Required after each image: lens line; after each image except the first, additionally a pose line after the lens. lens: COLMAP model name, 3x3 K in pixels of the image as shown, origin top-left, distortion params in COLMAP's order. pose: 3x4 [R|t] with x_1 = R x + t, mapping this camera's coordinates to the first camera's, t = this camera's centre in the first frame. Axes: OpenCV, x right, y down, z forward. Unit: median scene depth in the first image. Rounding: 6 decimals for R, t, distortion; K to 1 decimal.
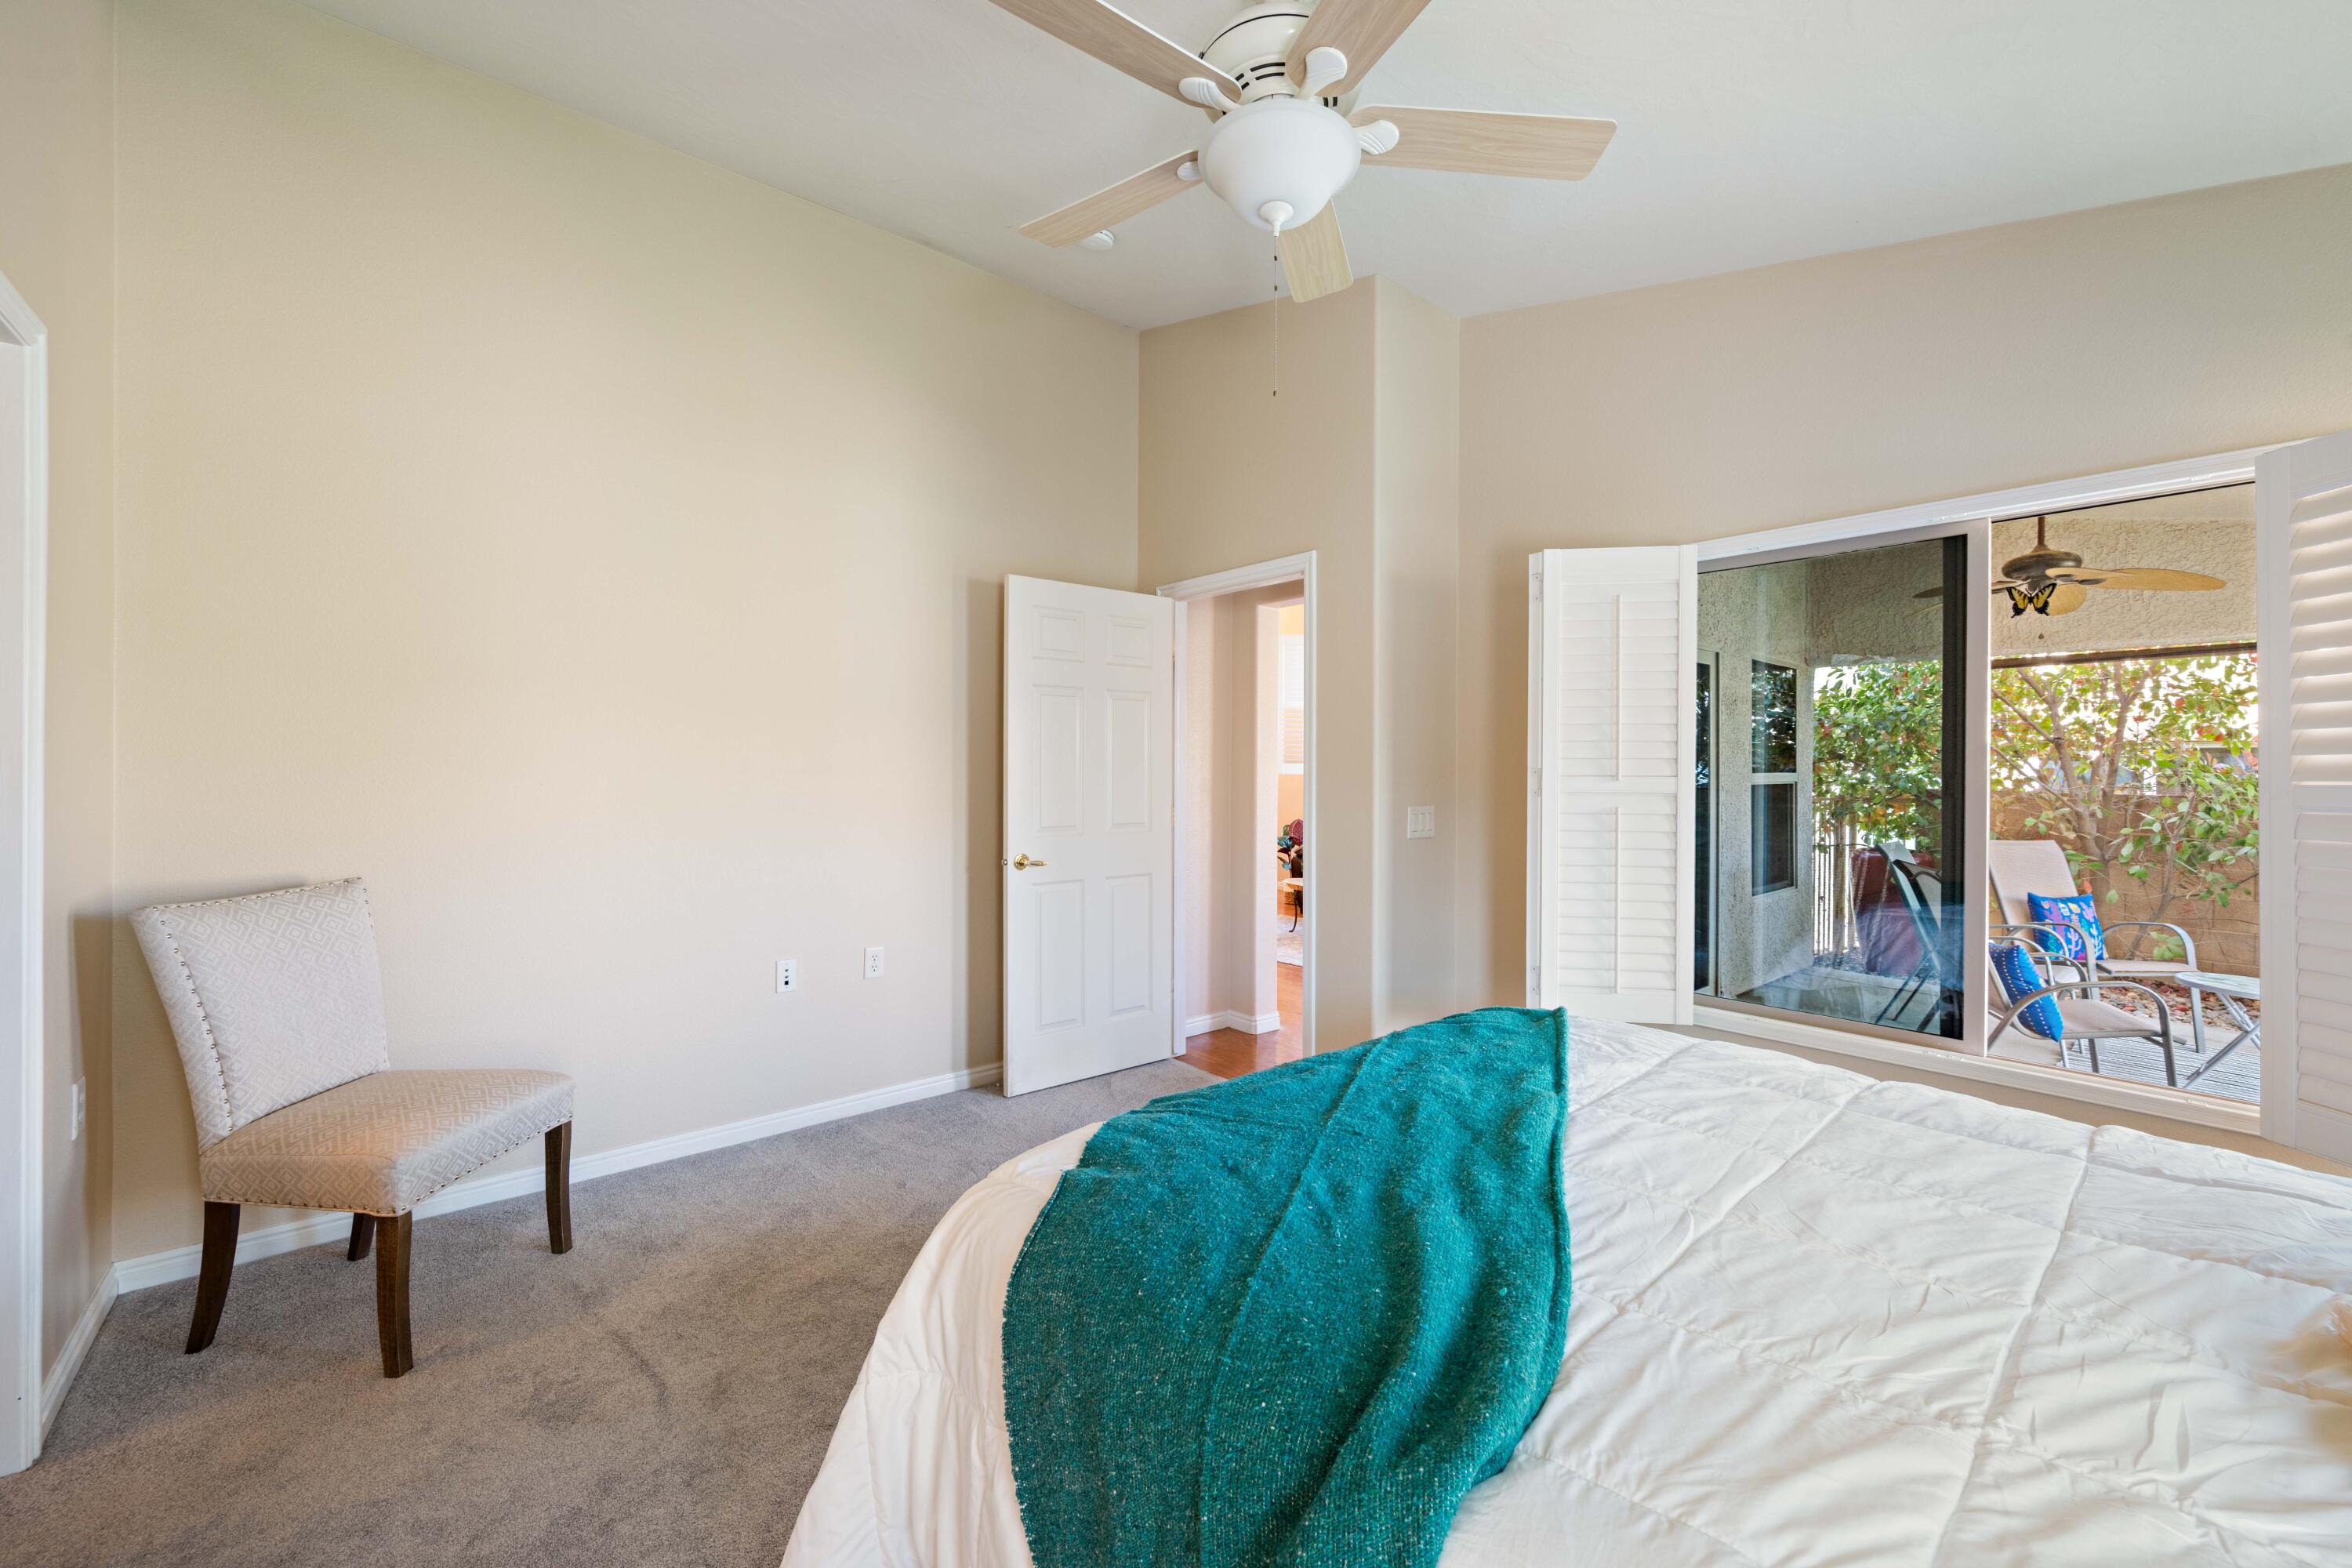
lens RADIAL K [[923.1, 0, 1173.3], [0, 923.1, 772.4], [0, 0, 1]] dist [-0.003004, 0.000748]
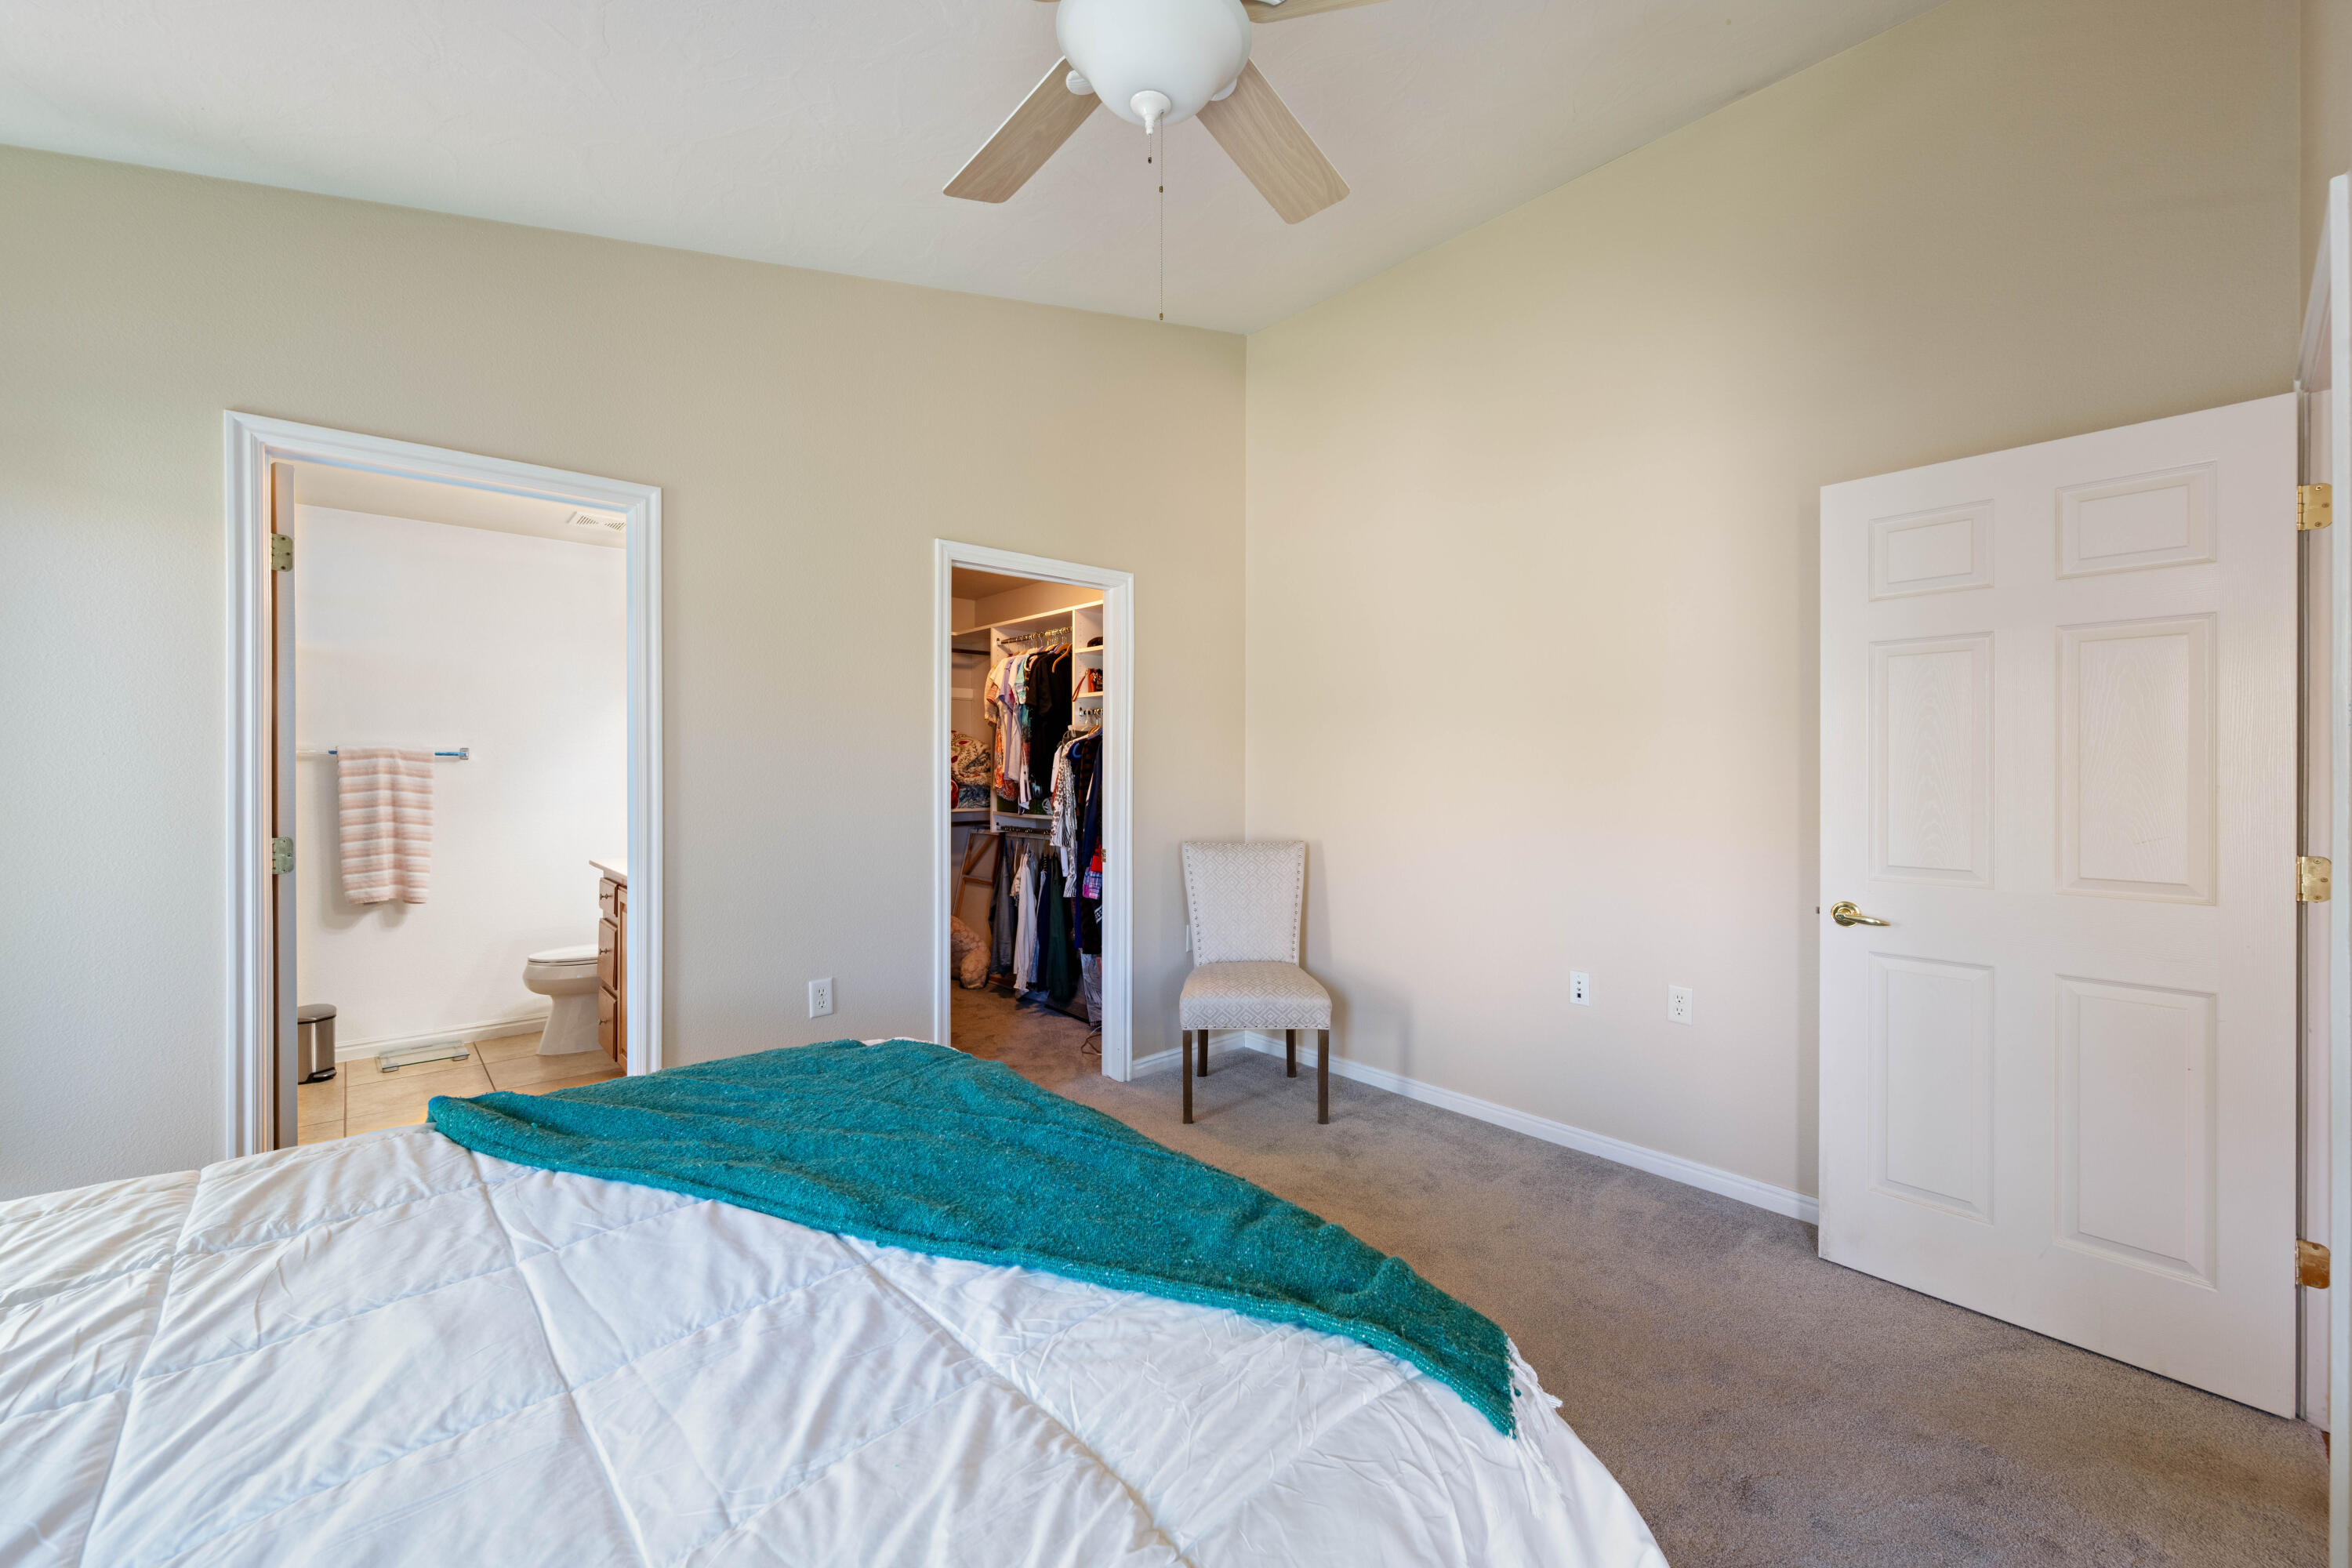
lens RADIAL K [[923.1, 0, 1186.4], [0, 923.1, 774.8], [0, 0, 1]] dist [-0.003004, 0.000748]
pose [[0.037238, 0.001700, -0.999305, 0.523714], [-0.006176, 0.999980, 0.001471, -0.000300], [0.999287, 0.006117, 0.037248, 0.557747]]
